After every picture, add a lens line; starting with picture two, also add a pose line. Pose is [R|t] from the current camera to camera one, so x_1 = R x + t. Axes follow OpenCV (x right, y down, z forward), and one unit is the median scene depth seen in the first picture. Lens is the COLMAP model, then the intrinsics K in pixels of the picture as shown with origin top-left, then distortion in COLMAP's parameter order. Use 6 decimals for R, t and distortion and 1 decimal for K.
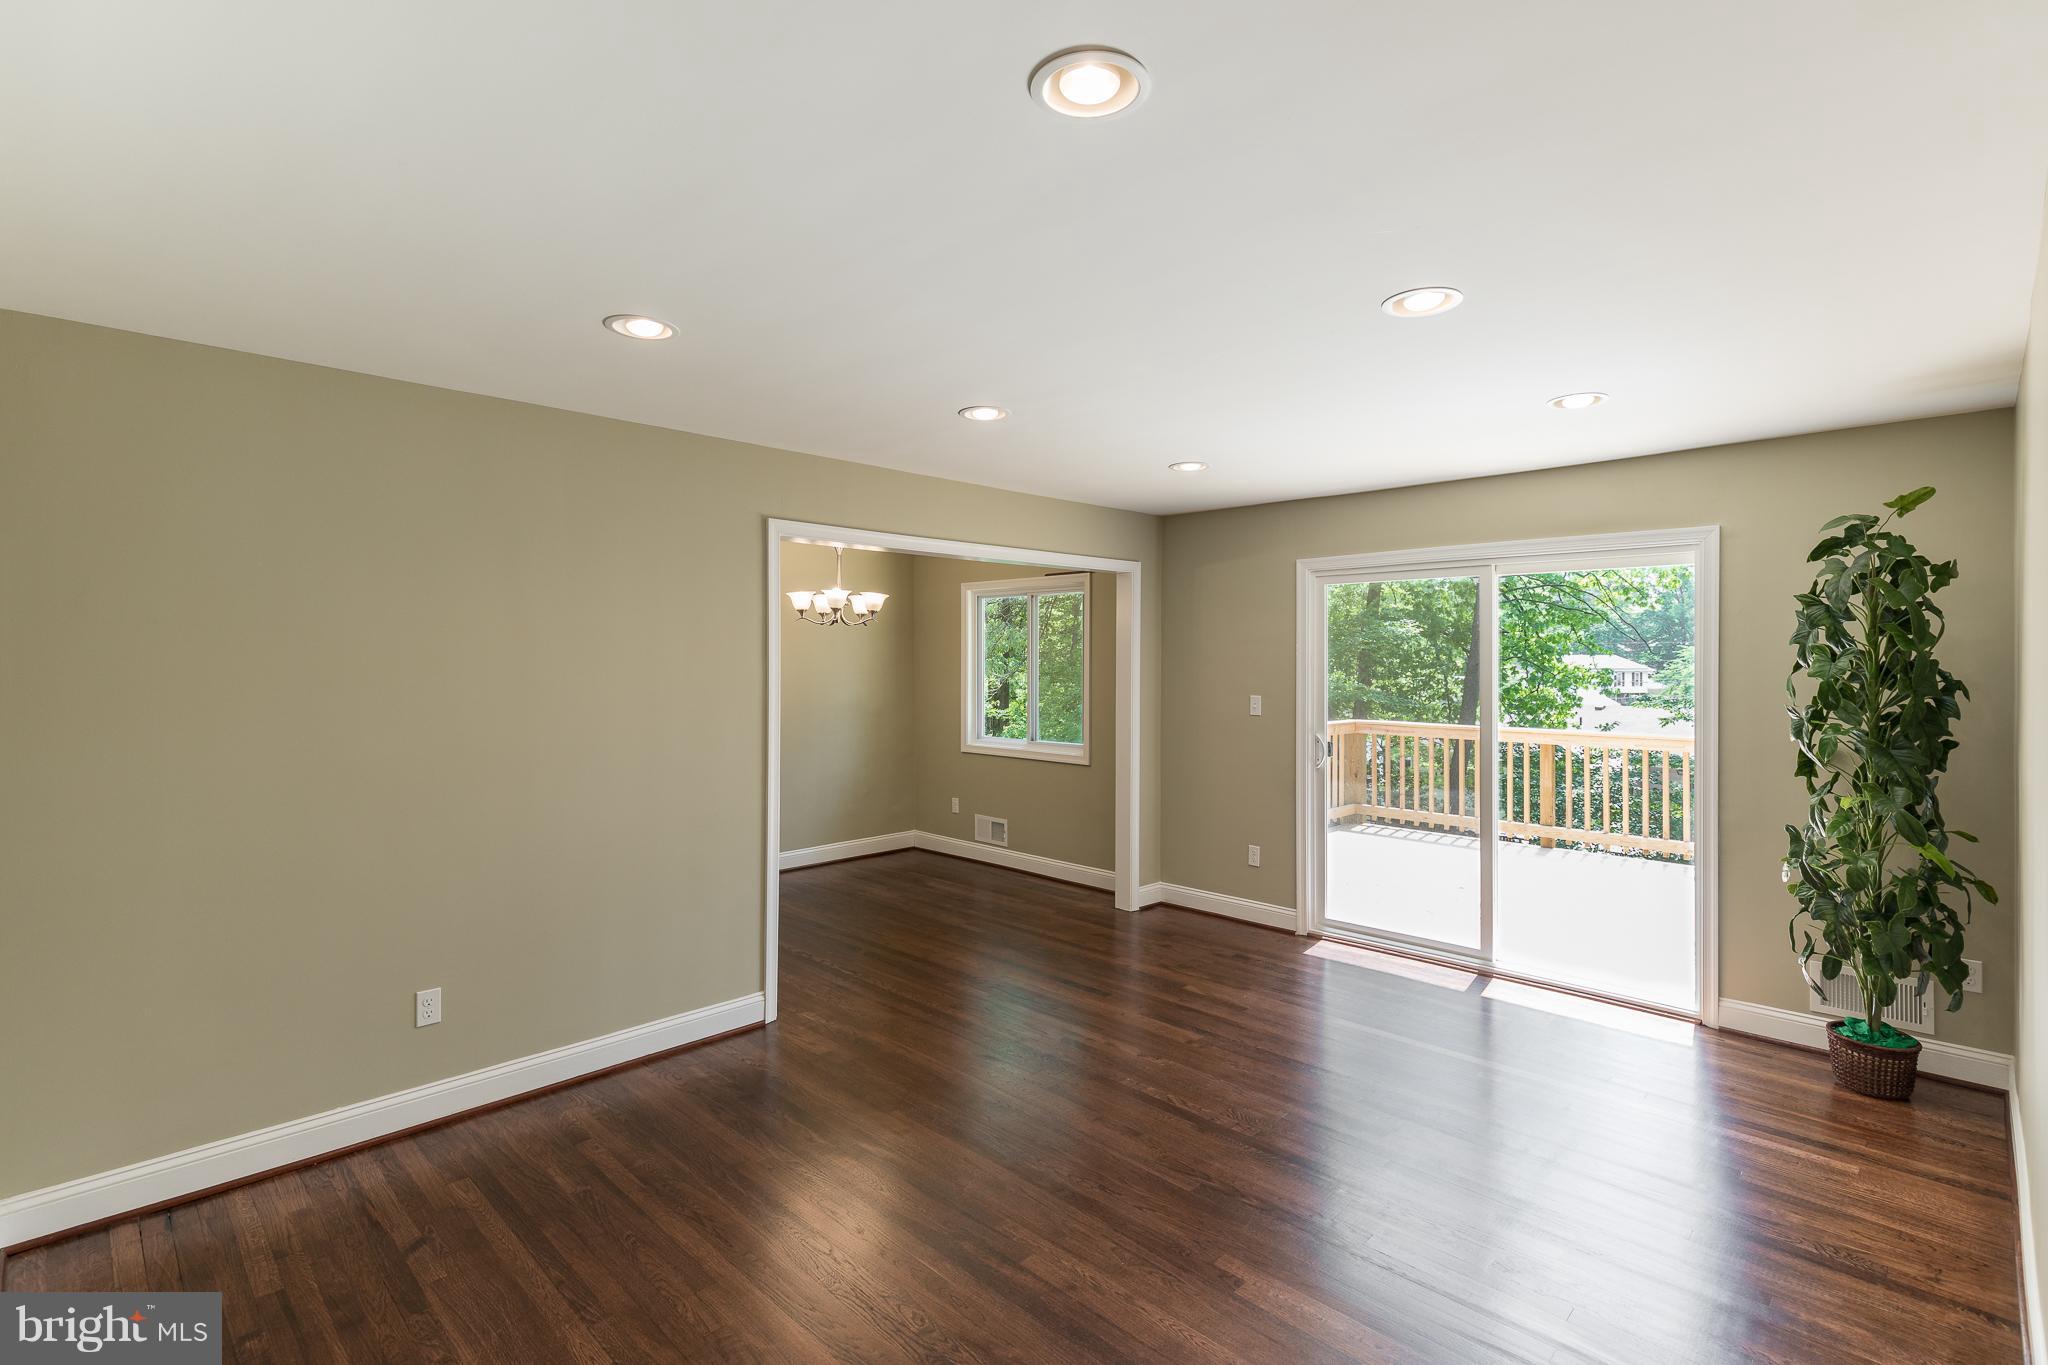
lens RADIAL K [[924.6, 0, 1035.3], [0, 924.6, 671.6], [0, 0, 1]] dist [0.020106, 0.000336]
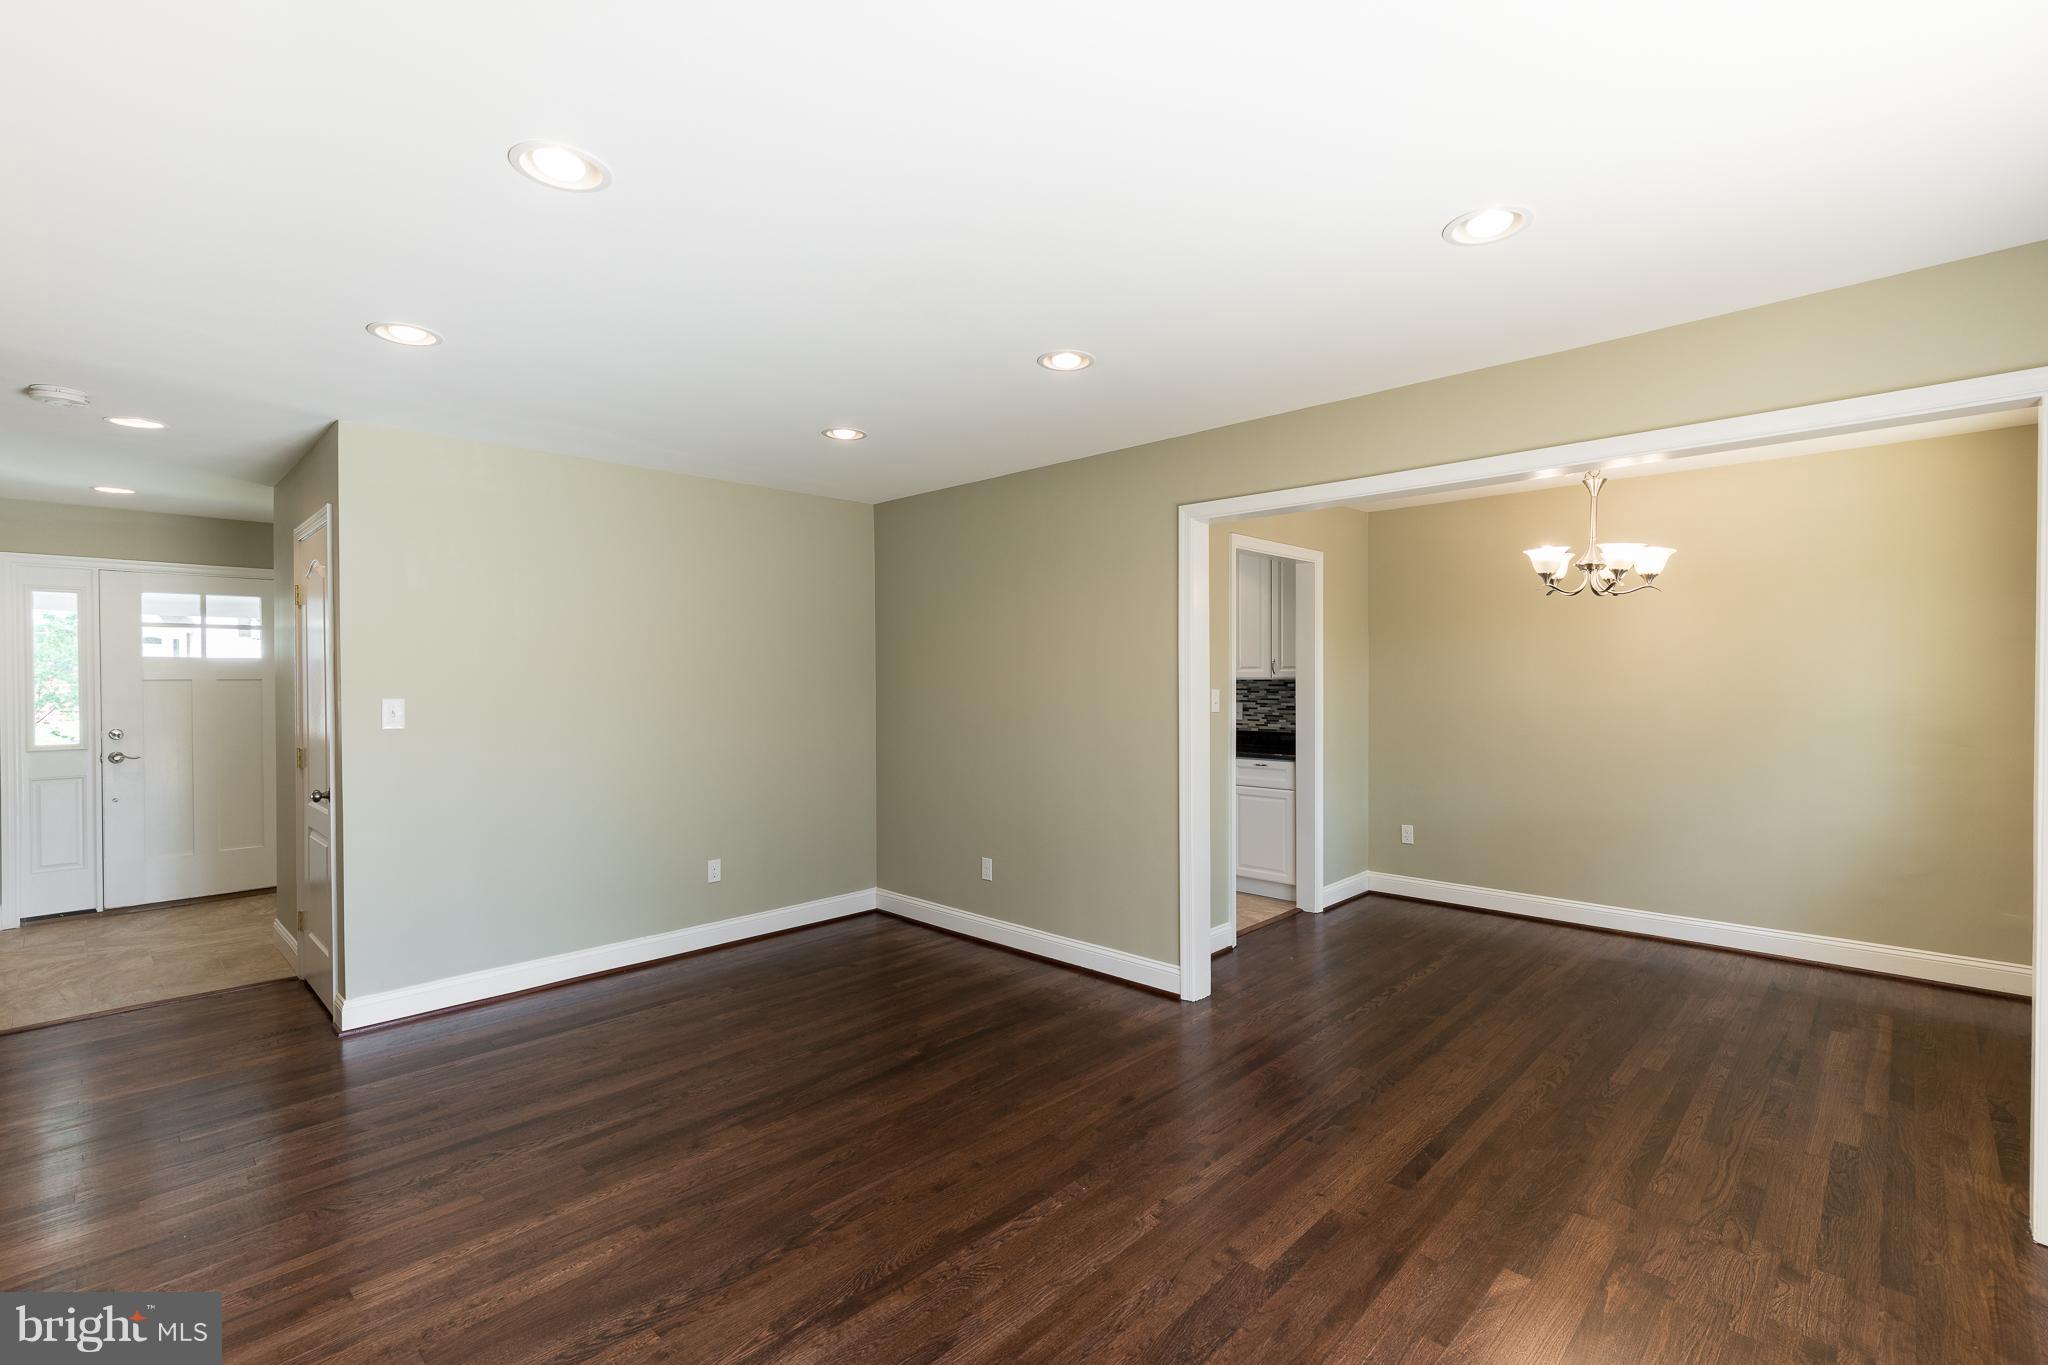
lens RADIAL K [[924.6, 0, 1036.1], [0, 924.6, 685.4], [0, 0, 1]] dist [0.020106, 0.000336]
pose [[0.018589, 0.007382, -0.999800, 0.898051], [-0.003086, 0.999968, 0.007326, 0.030688], [0.999822, 0.002949, 0.018611, 1.006057]]
